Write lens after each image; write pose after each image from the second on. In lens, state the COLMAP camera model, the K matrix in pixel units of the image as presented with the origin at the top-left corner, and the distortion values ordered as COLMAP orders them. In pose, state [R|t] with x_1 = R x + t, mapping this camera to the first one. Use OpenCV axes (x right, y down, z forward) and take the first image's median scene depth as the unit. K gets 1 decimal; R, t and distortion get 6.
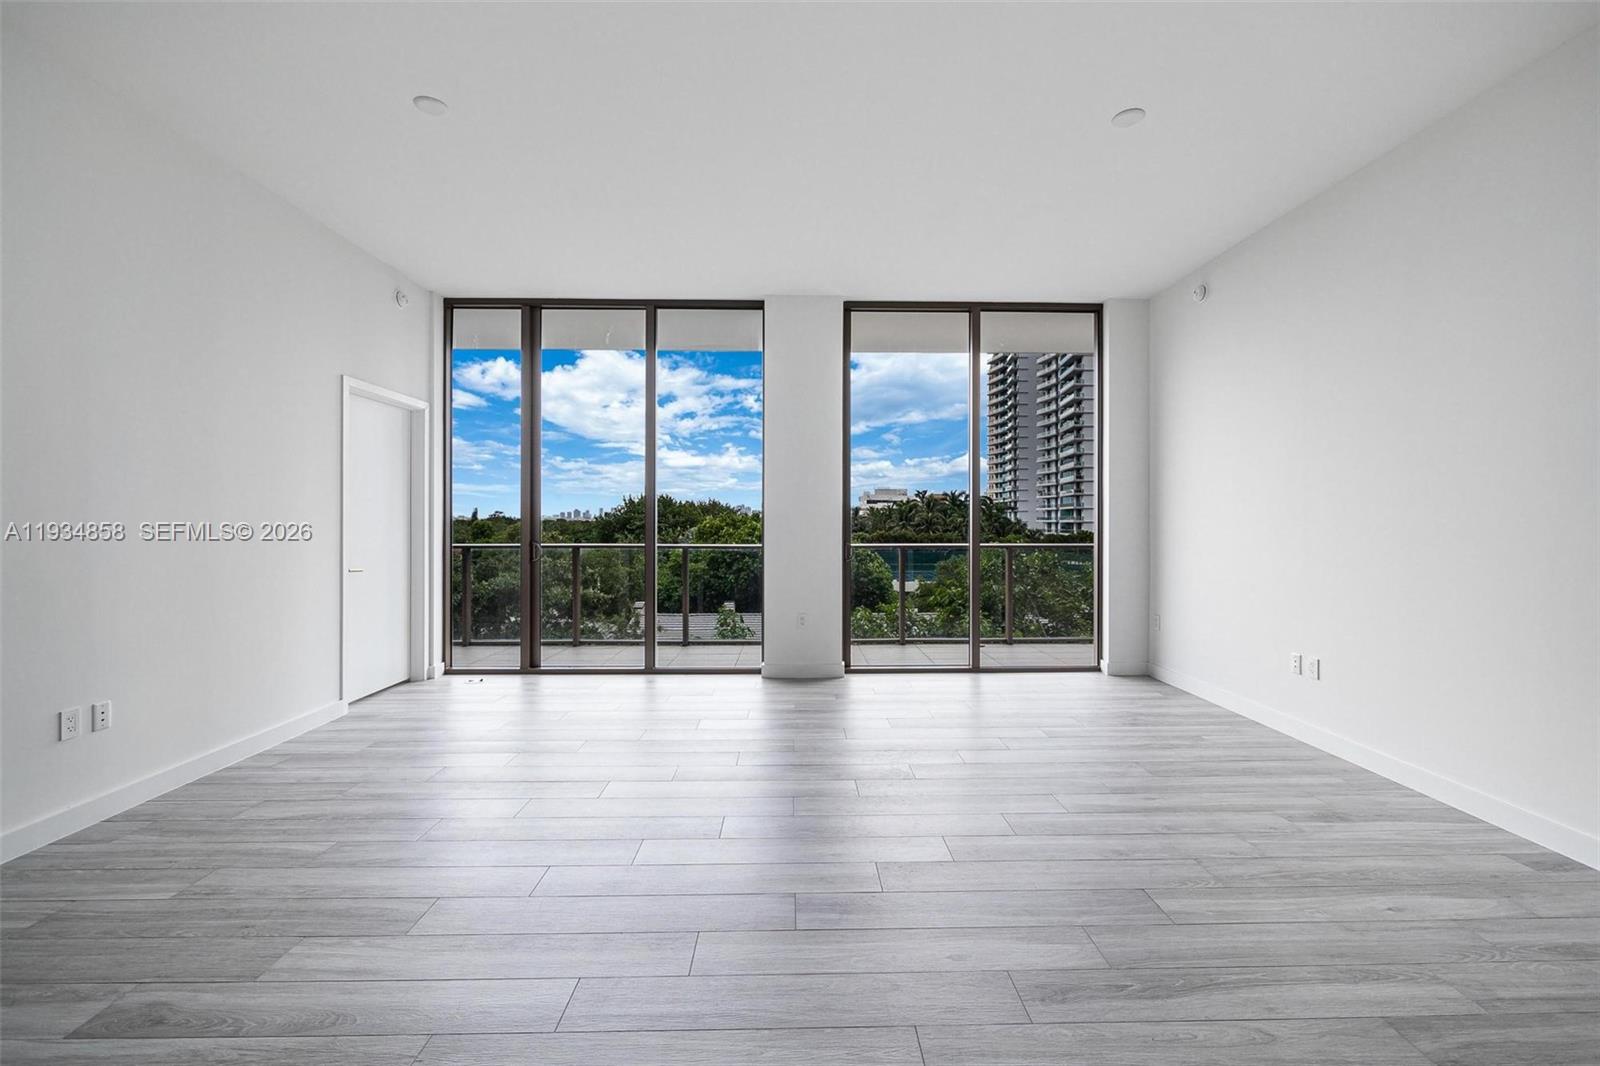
lens RADIAL K [[648.9, 0, 810.7], [0, 648.9, 524.6], [0, 0, 1]] dist [-0.007190, 0.000125]
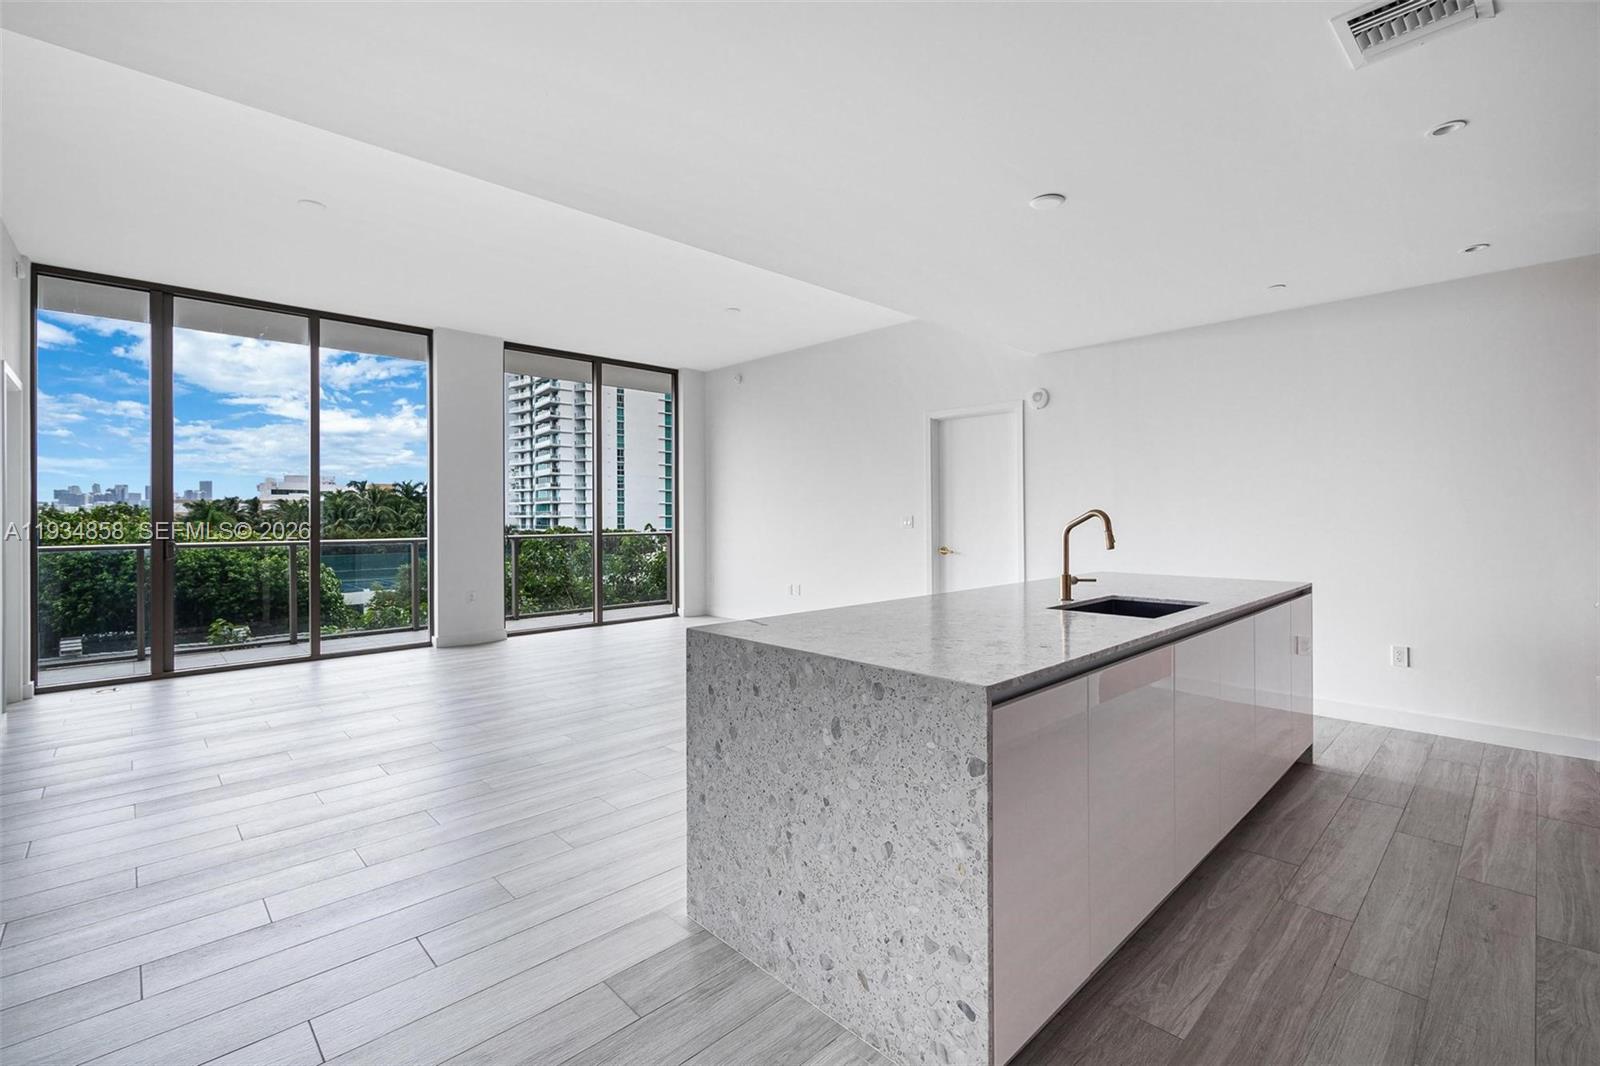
lens RADIAL K [[705.2, 0, 800.0], [0, 705.2, 533.0], [0, 0, 1]] dist [0.000343, -0.000120]
pose [[0.741697, -0.020965, 0.670407, -0.431832], [0.008694, 0.999728, 0.021645, 0.002247], [-0.670679, -0.010226, 0.741678, -0.394525]]
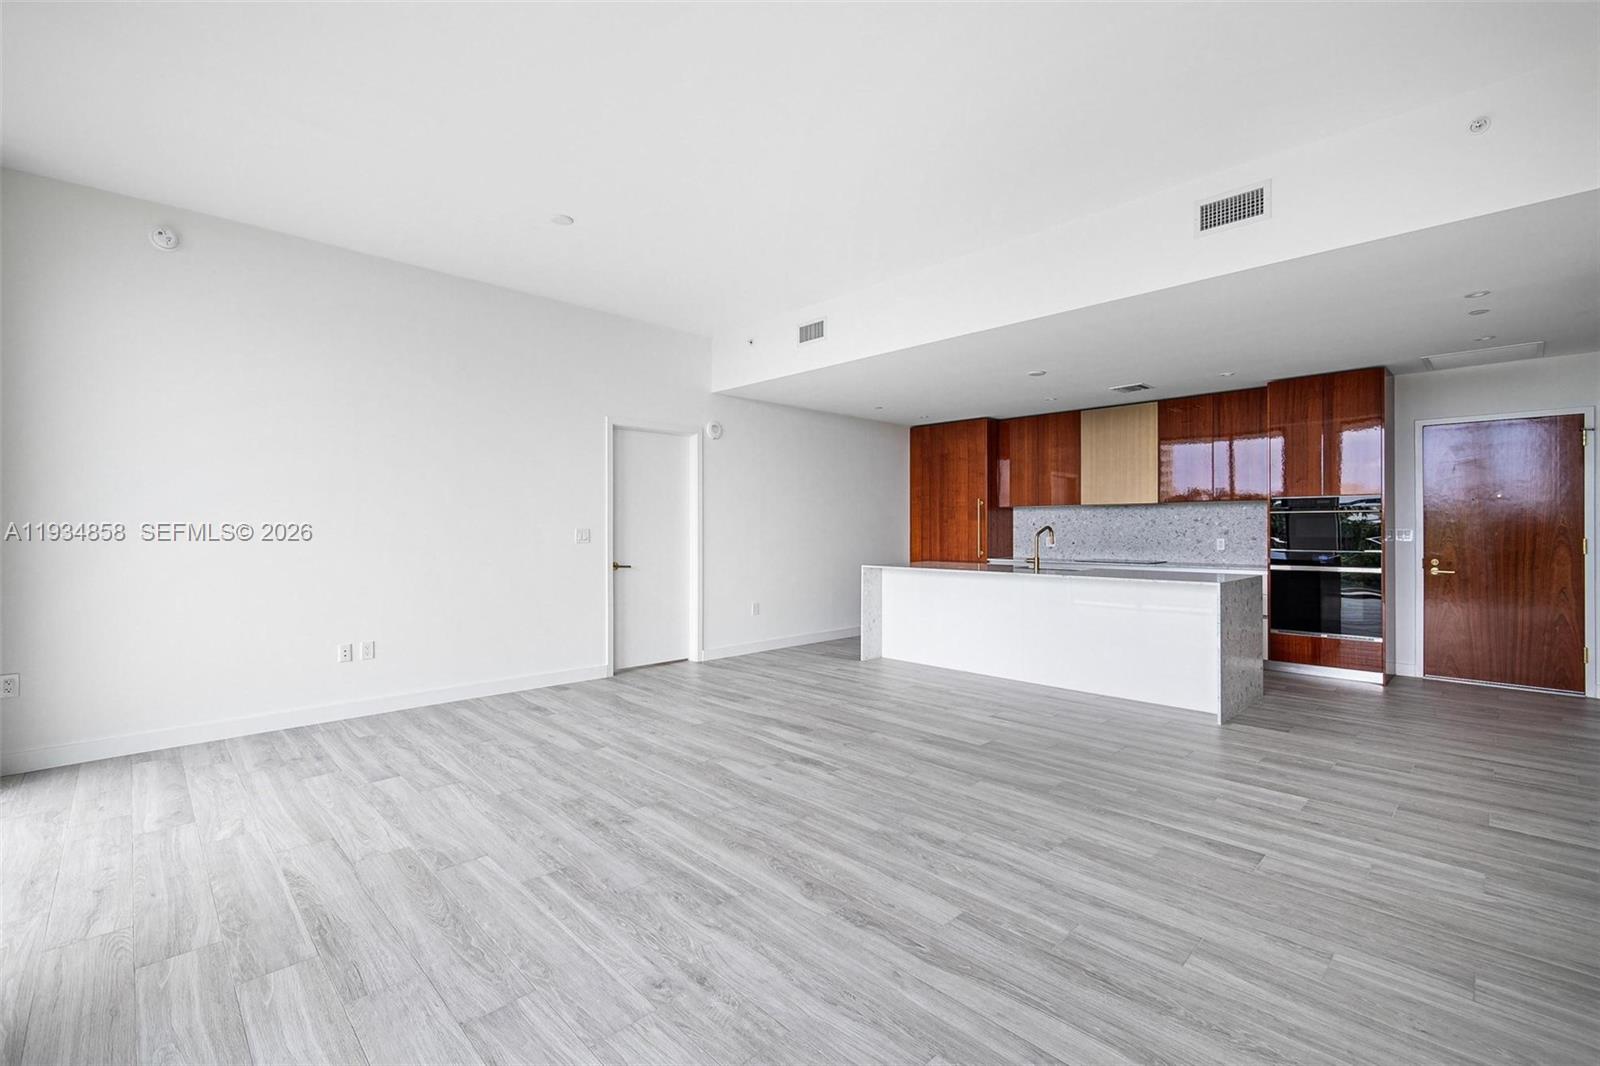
lens RADIAL K [[692.4, 0, 806.0], [0, 692.4, 524.6], [0, 0, 1]] dist [-0.000626, 0.000266]
pose [[-0.682338, 0.002808, 0.731031, -0.466709], [0.003557, 0.999994, -0.000521, -0.003436], [-0.731028, 0.002245, -0.682344, 0.848953]]
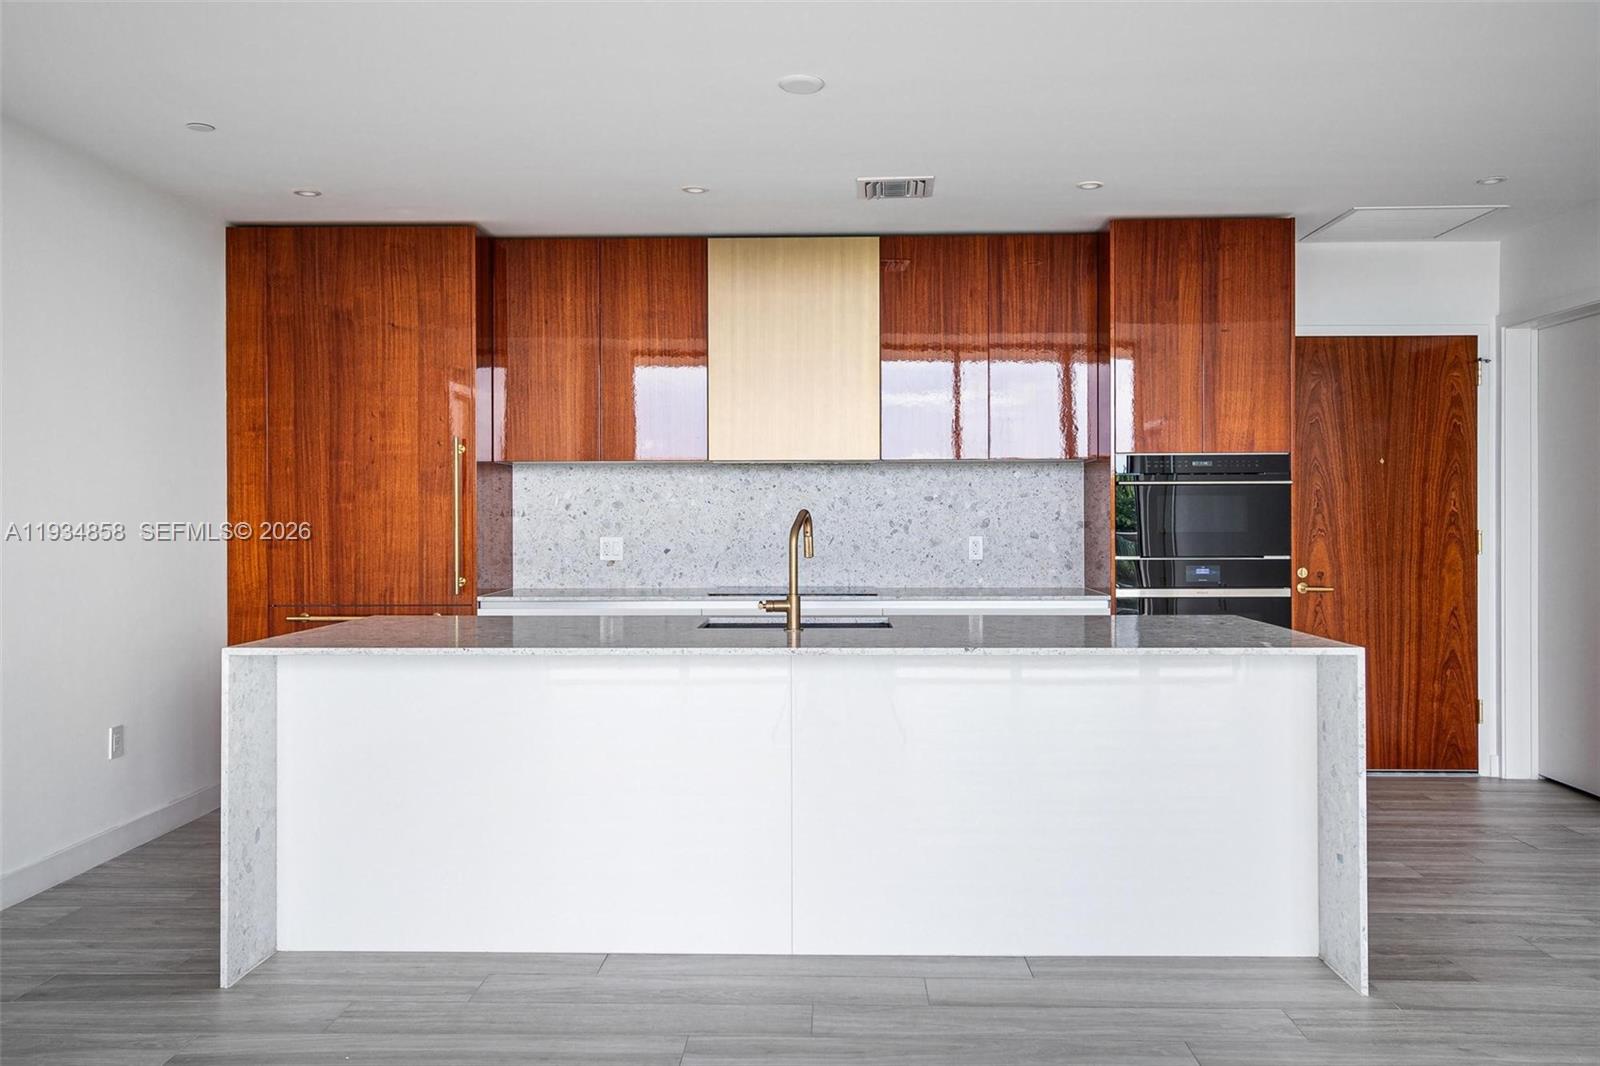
lens RADIAL K [[1239.2, 0, 809.6], [0, 1239.2, 527.2], [0, 0, 1]] dist [0.031849, 0.000734]
pose [[-0.998740, 0.000421, 0.050190, 0.025510], [0.001212, 0.999875, 0.015741, -0.001807], [-0.050177, 0.015782, -0.998616, 0.554547]]
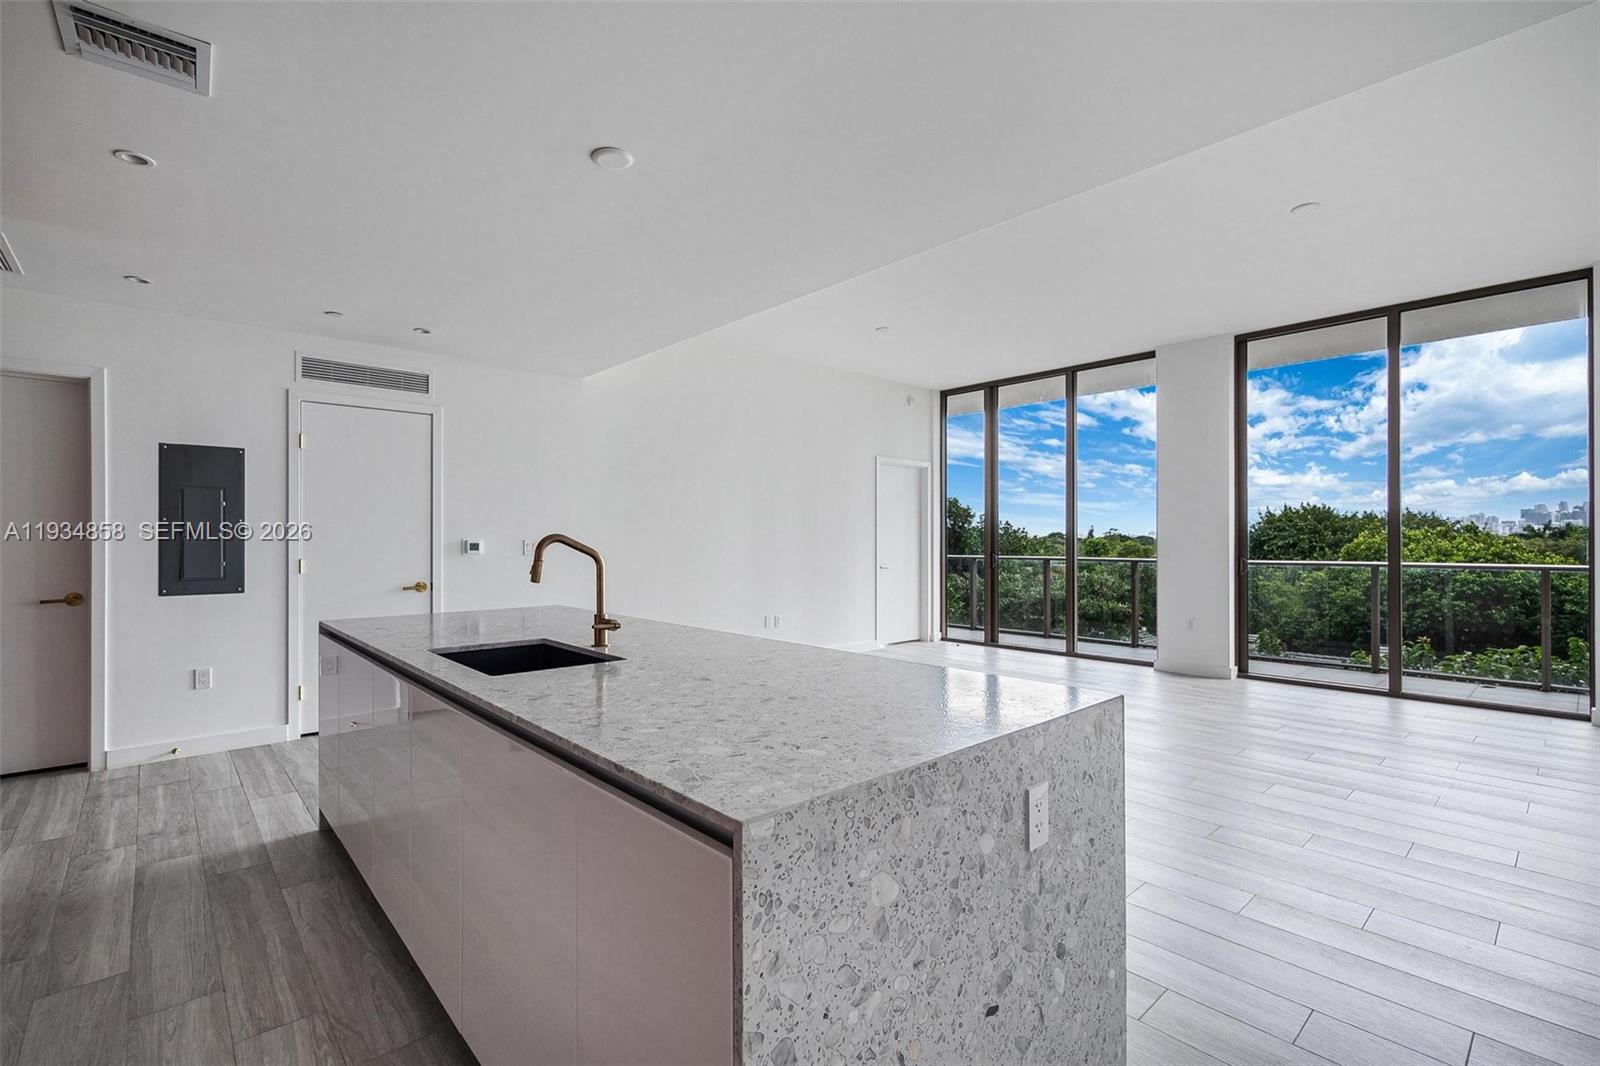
lens RADIAL K [[716.2, 0, 802.0], [0, 716.2, 541.5], [0, 0, 1]] dist [0.000631, -0.000082]
pose [[0.651869, -0.000226, -0.758332, 0.478202], [-0.001254, 0.999998, -0.001375, 0.004020], [0.758331, 0.001848, 0.651867, -0.327897]]
